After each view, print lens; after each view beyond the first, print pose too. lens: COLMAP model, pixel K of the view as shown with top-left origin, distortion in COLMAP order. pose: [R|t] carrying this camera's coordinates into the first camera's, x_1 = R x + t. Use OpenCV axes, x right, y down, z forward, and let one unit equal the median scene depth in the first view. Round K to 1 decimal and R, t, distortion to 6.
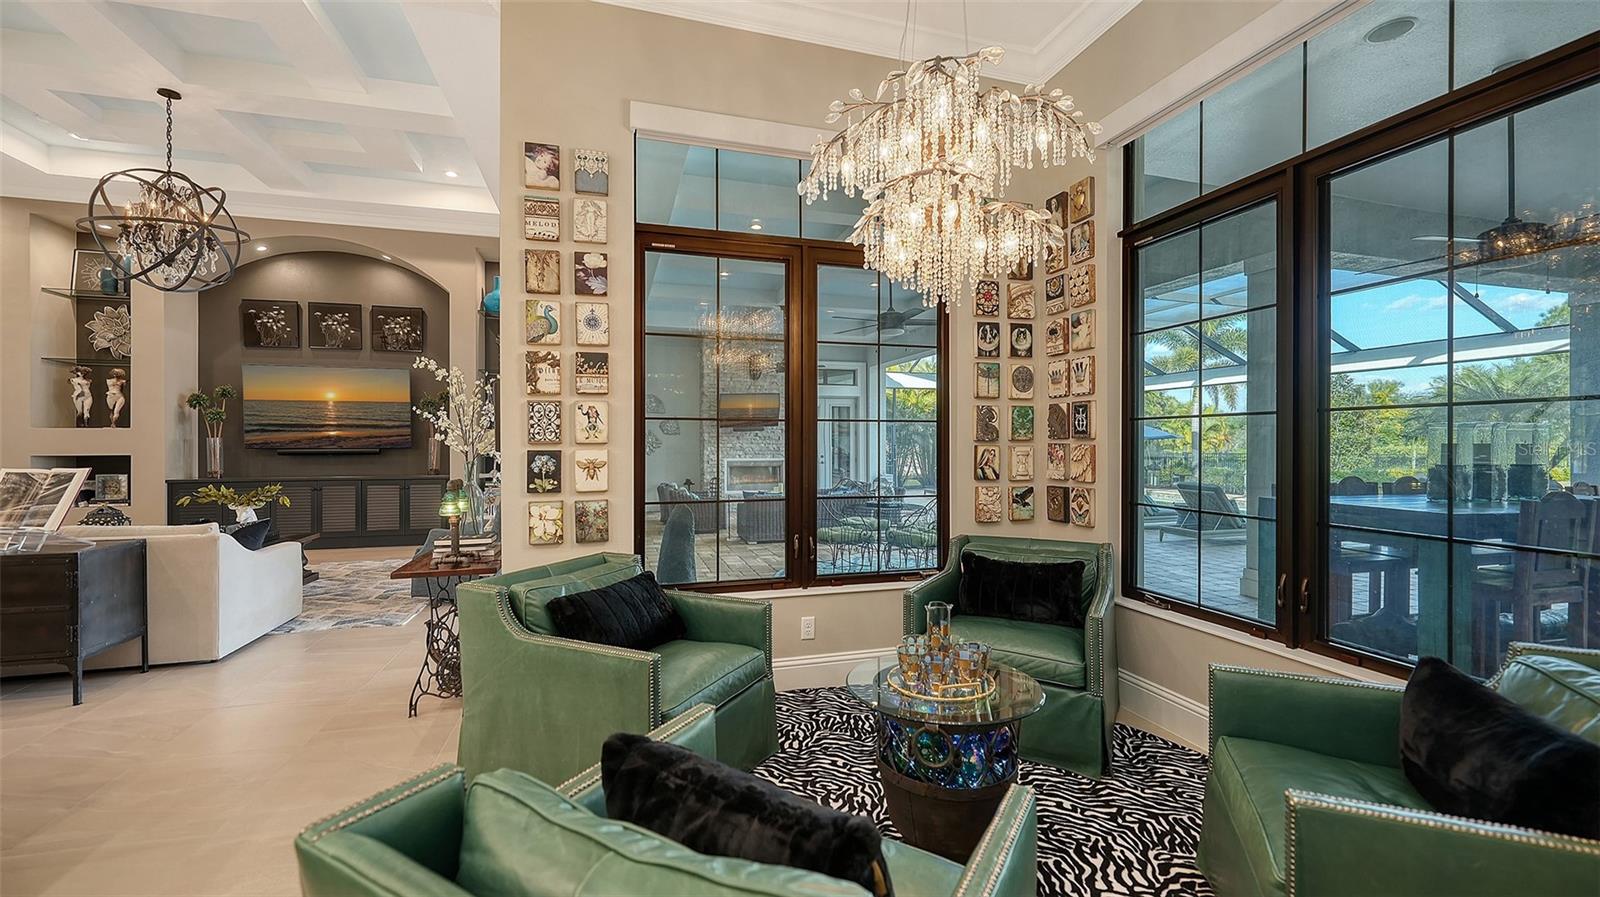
lens RADIAL K [[656.6, 0, 805.9], [0, 656.6, 437.2], [0, 0, 1]] dist [-0.001414, 0.000241]
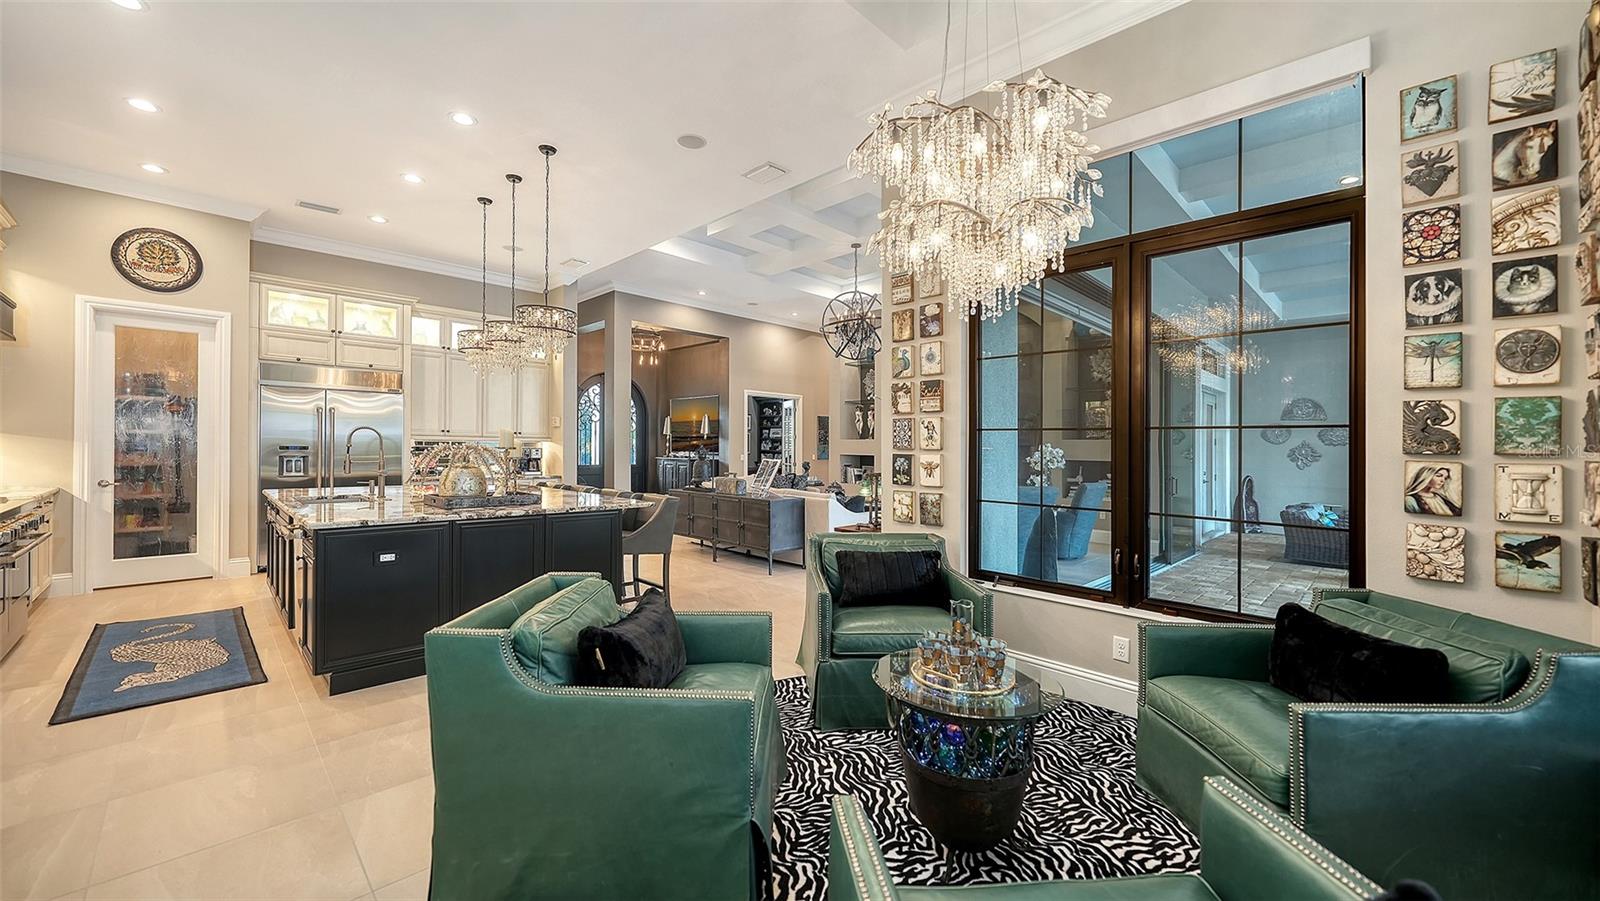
lens RADIAL K [[582.1, 0, 800.7], [0, 582.1, 438.1], [0, 0, 1]] dist [-0.005075, -0.000060]
pose [[0.486301, -0.005223, -0.873776, 0.468628], [-0.008038, 0.999913, -0.010451, 0.000516], [0.873754, 0.012106, 0.486217, 0.175200]]
